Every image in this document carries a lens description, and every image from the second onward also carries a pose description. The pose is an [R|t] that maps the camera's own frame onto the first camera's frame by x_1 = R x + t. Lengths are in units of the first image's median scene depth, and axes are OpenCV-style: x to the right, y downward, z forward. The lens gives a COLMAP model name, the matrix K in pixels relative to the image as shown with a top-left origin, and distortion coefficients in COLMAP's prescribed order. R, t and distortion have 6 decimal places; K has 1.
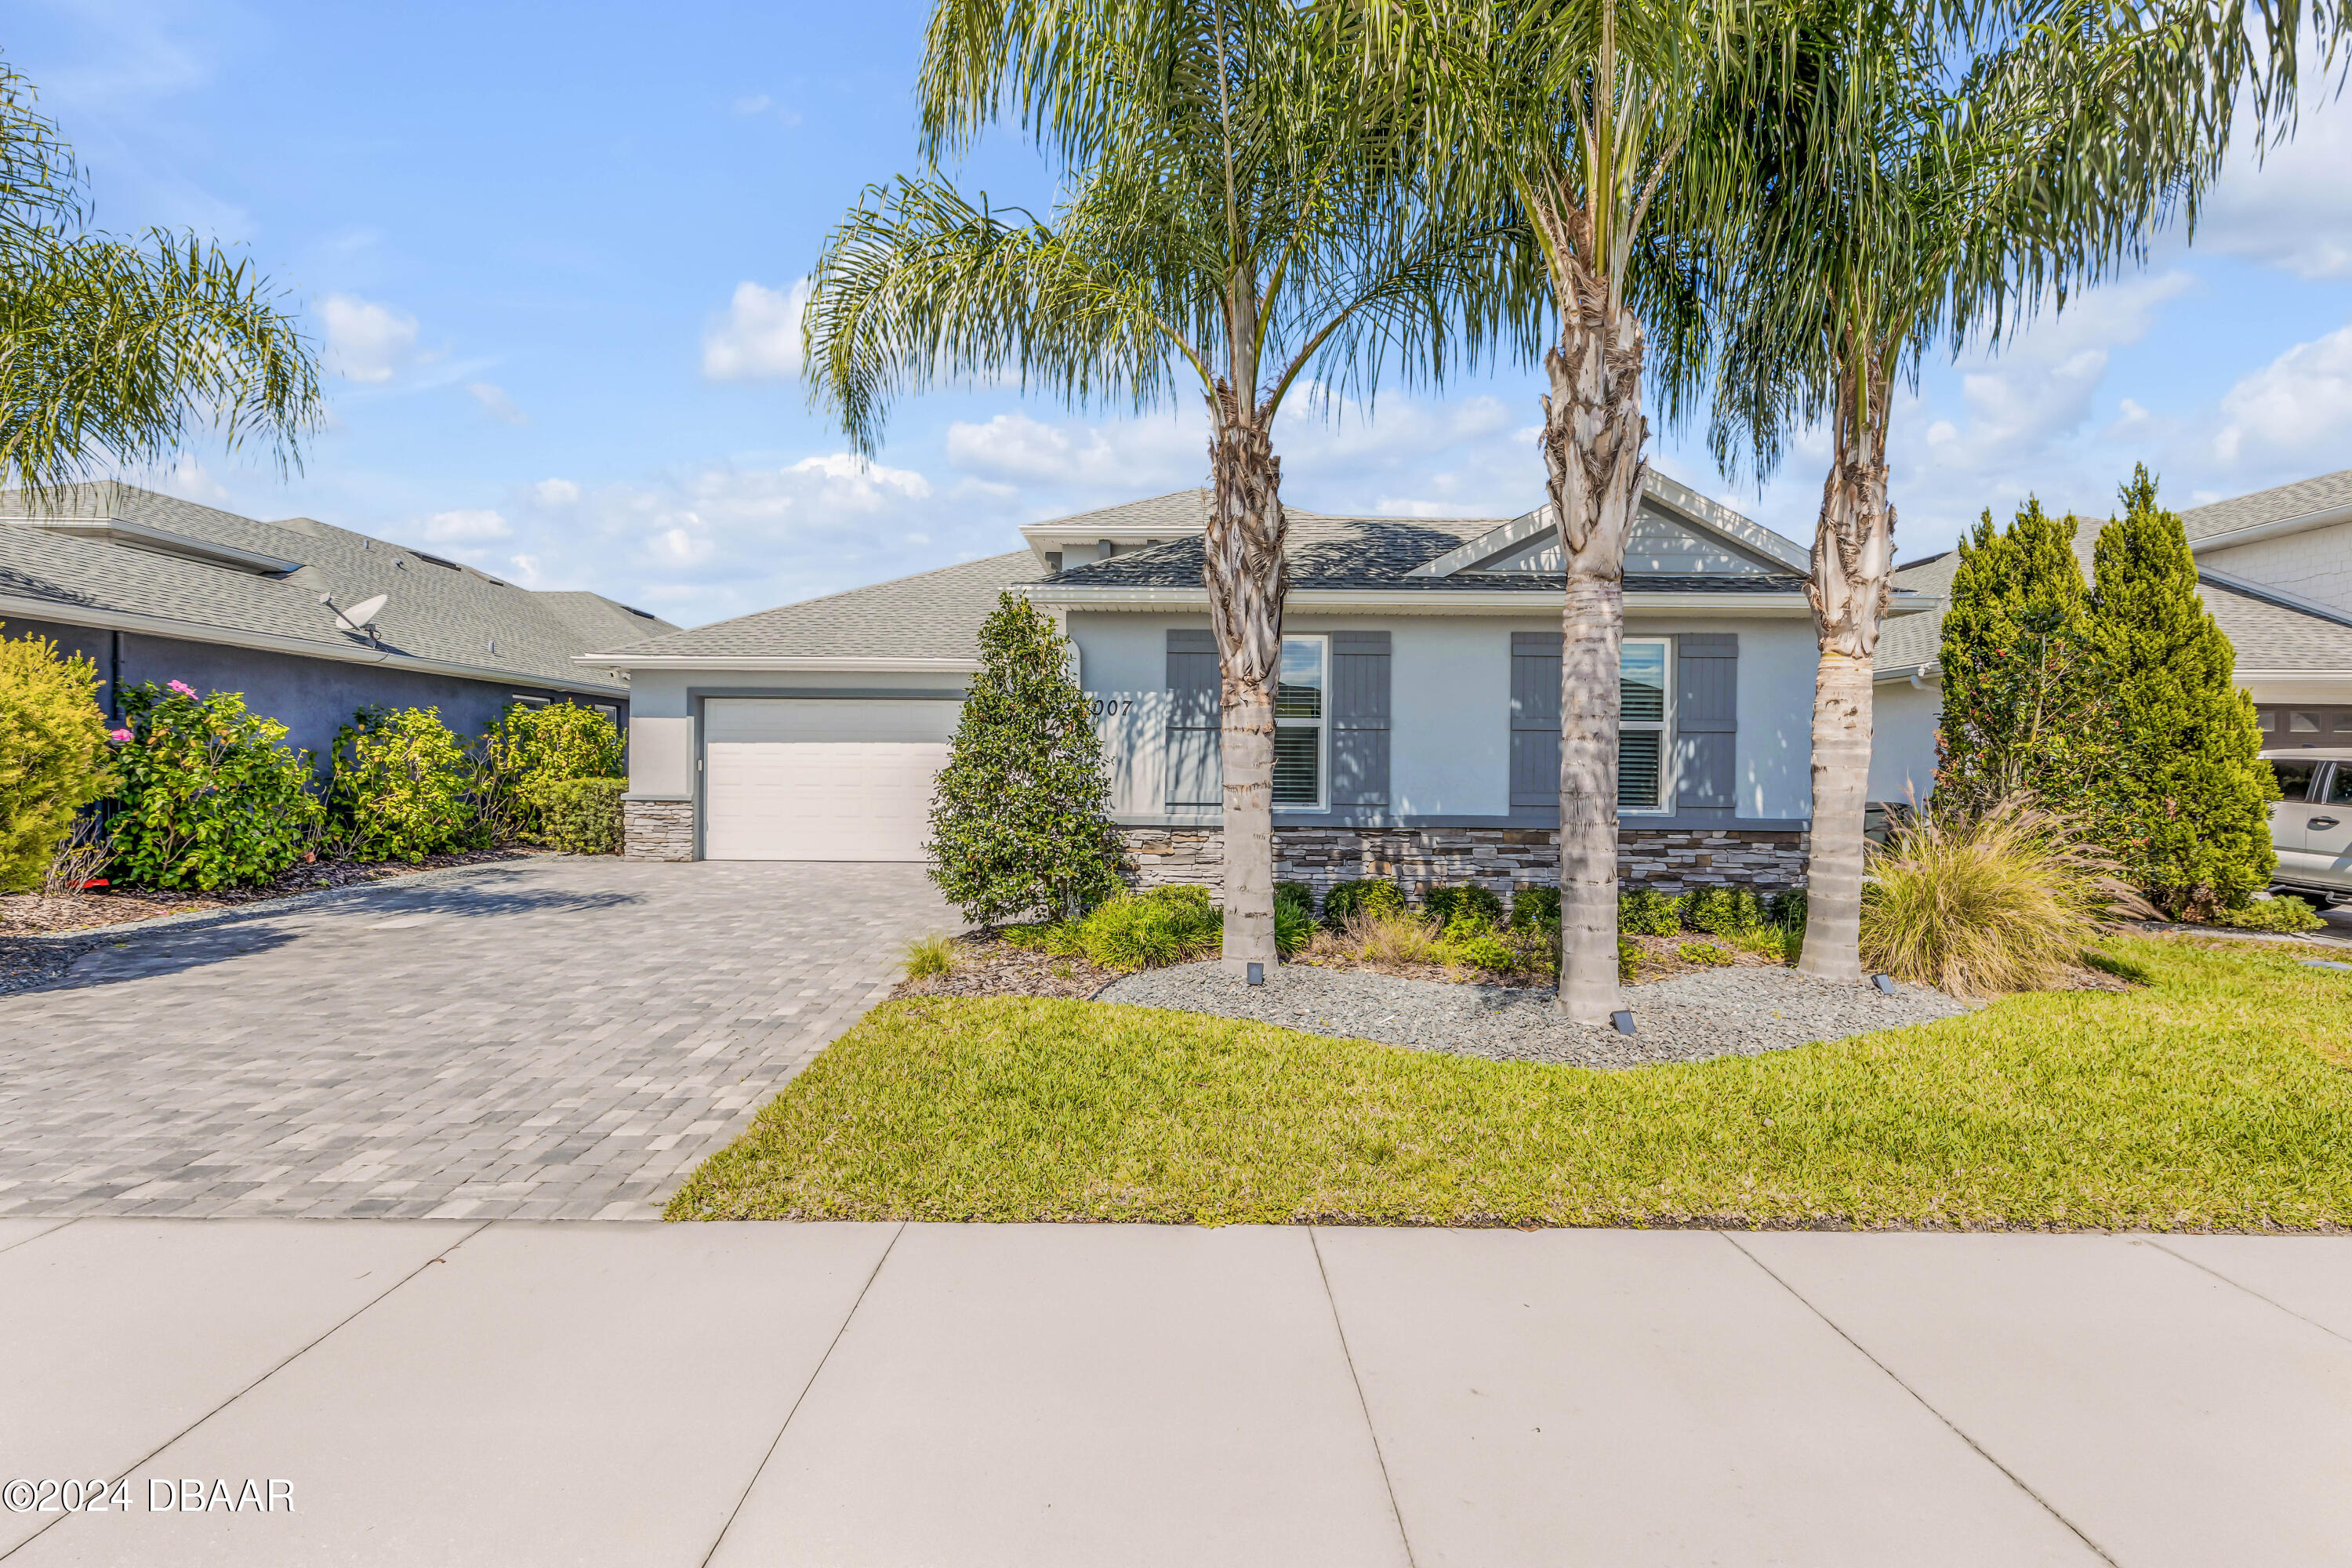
lens RADIAL K [[1062.3, 0, 1175.0], [0, 1062.3, 779.6], [0, 0, 1]] dist [0.008509, -0.003285]
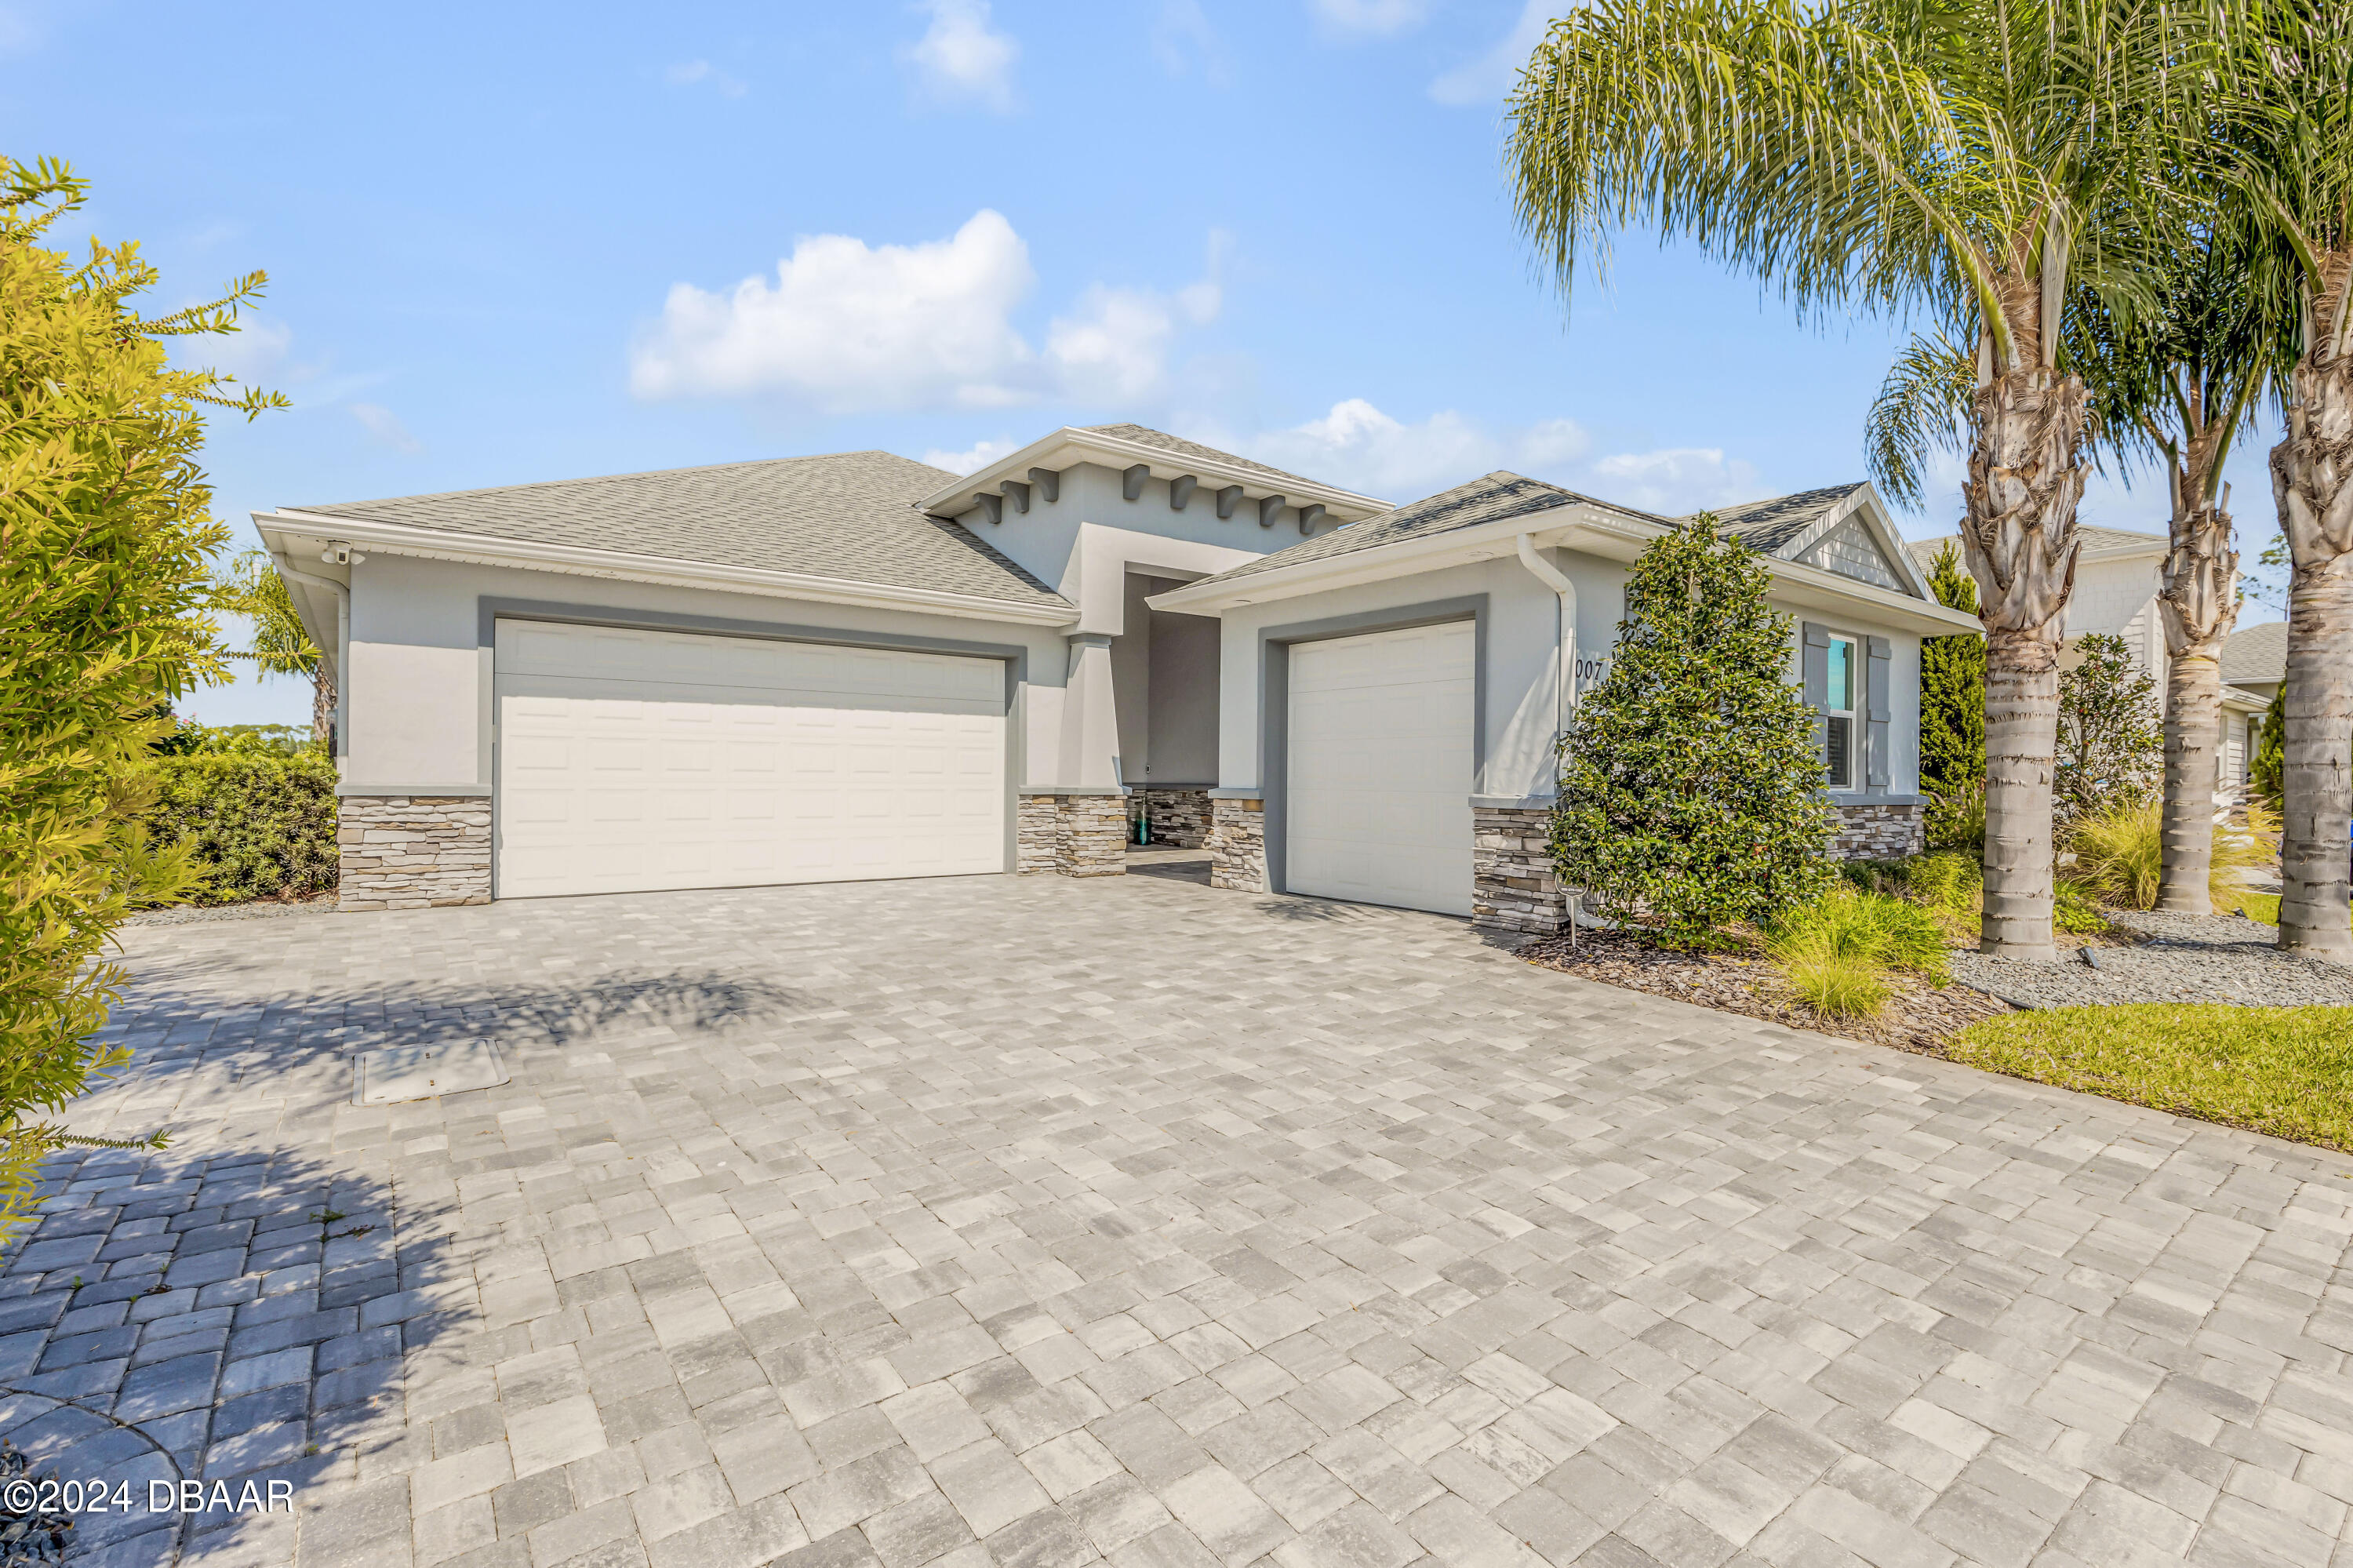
lens RADIAL K [[1062.8, 0, 1175.5], [0, 1062.8, 779.6], [0, 0, 1]] dist [0.008509, -0.003285]
pose [[0.798322, -0.001466, 0.602229, -0.822664], [0.000635, 0.999999, 0.001592, 0.017048], [-0.602230, -0.000888, 0.798322, 0.530759]]
